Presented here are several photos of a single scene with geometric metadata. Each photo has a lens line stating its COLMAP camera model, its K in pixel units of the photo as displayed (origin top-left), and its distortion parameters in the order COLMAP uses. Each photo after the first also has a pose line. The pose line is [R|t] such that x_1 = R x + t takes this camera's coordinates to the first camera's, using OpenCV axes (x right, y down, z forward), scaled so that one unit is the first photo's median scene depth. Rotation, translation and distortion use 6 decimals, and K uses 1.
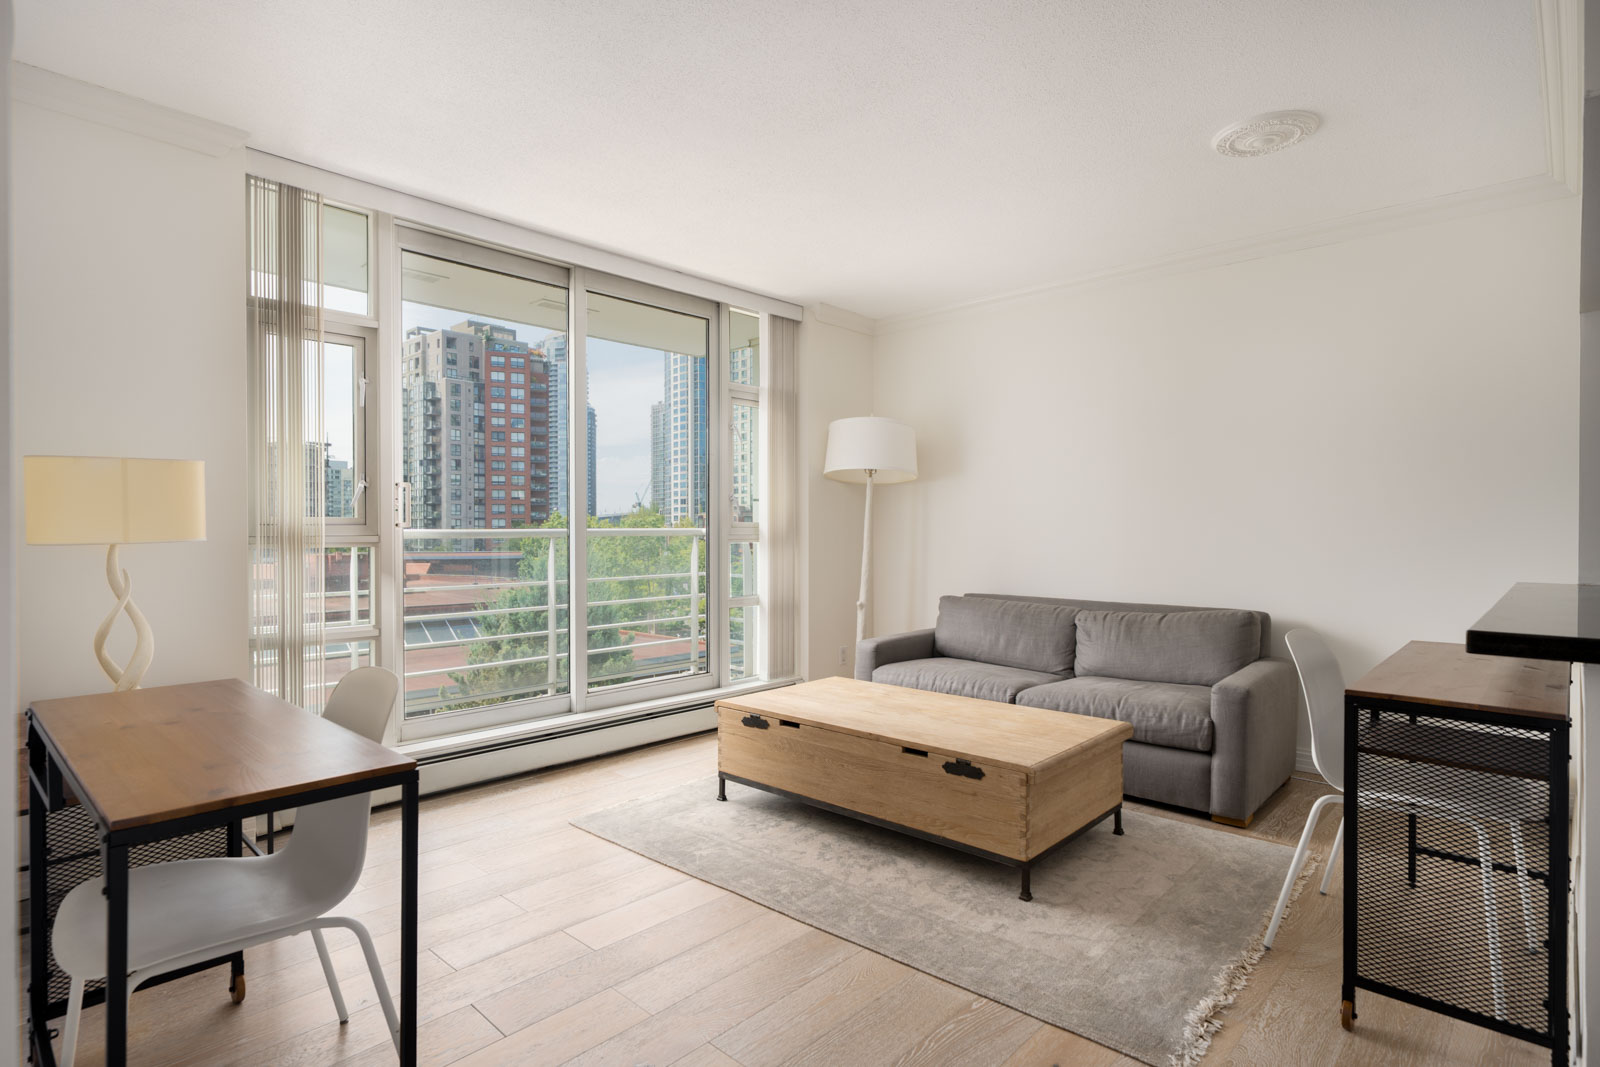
lens RADIAL K [[832.9, 0, 800.0], [0, 832.9, 533.5], [0, 0, 1]] dist [-0.002016, -0.000070]
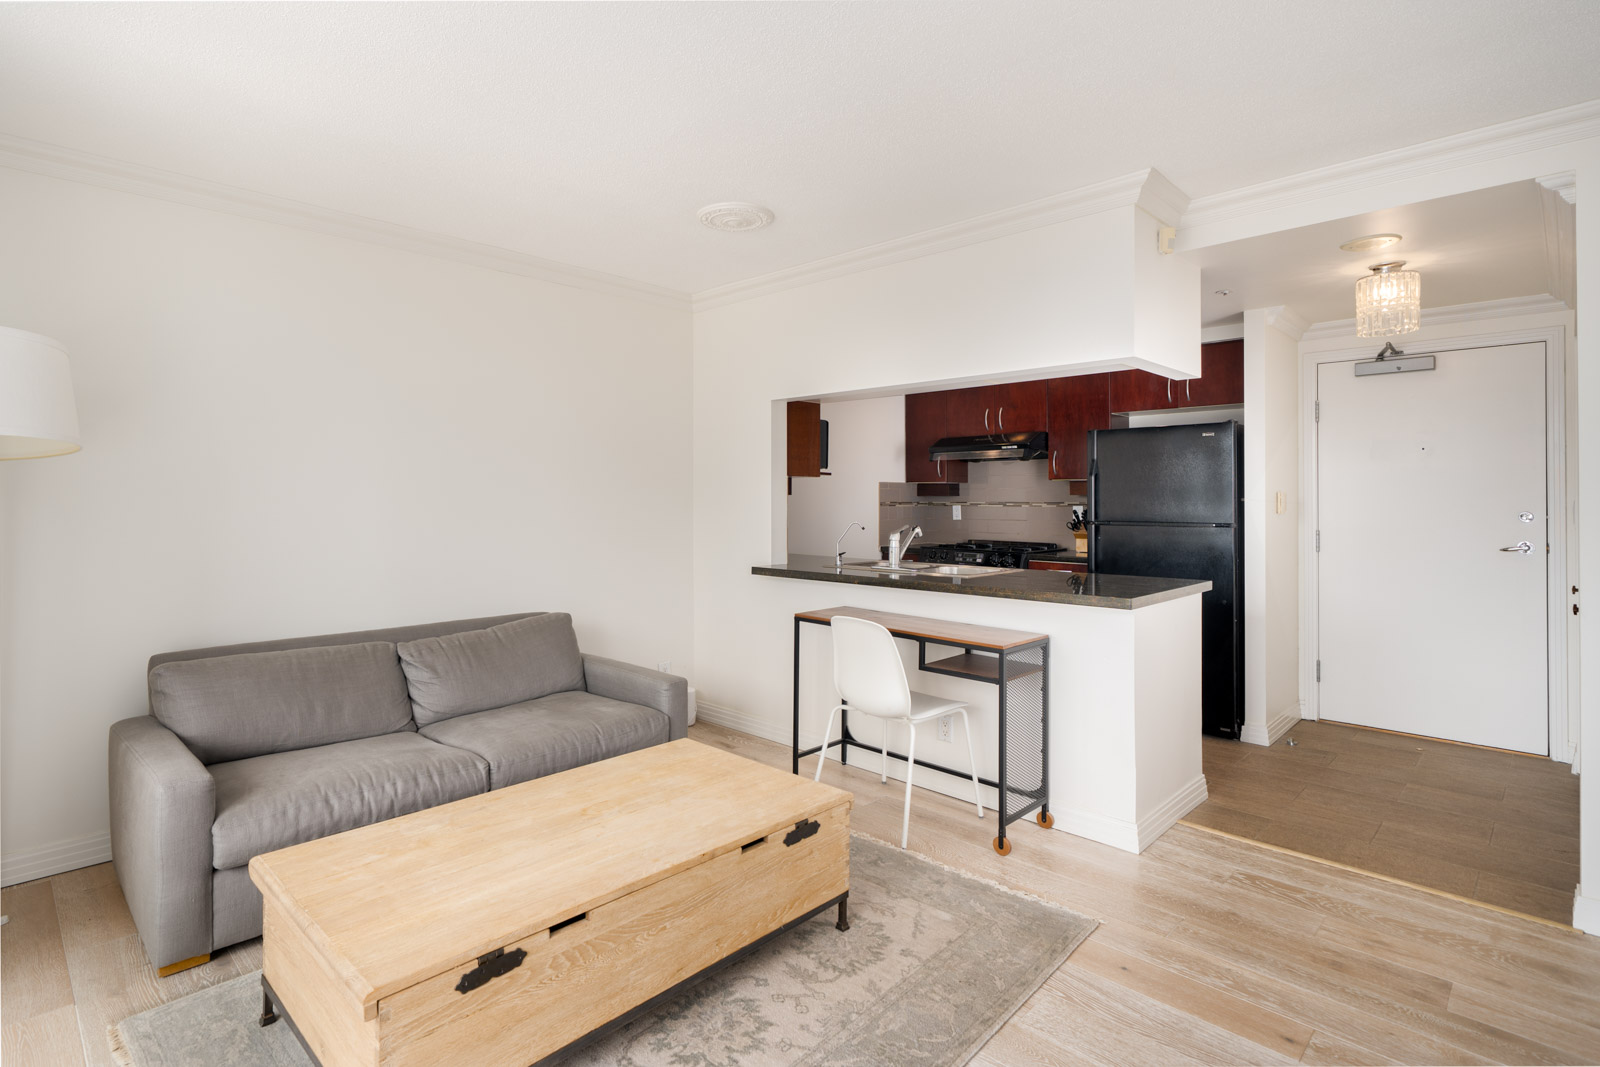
lens RADIAL K [[800.8, 0, 729.2], [0, 800.8, 492.3], [0, 0, 1]] dist [0.001570, 0.000333]
pose [[0.050157, 0.009967, 0.998692, -0.637355], [0.003468, 0.999942, -0.010154, -0.067959], [-0.998735, 0.003973, 0.050120, 0.988503]]
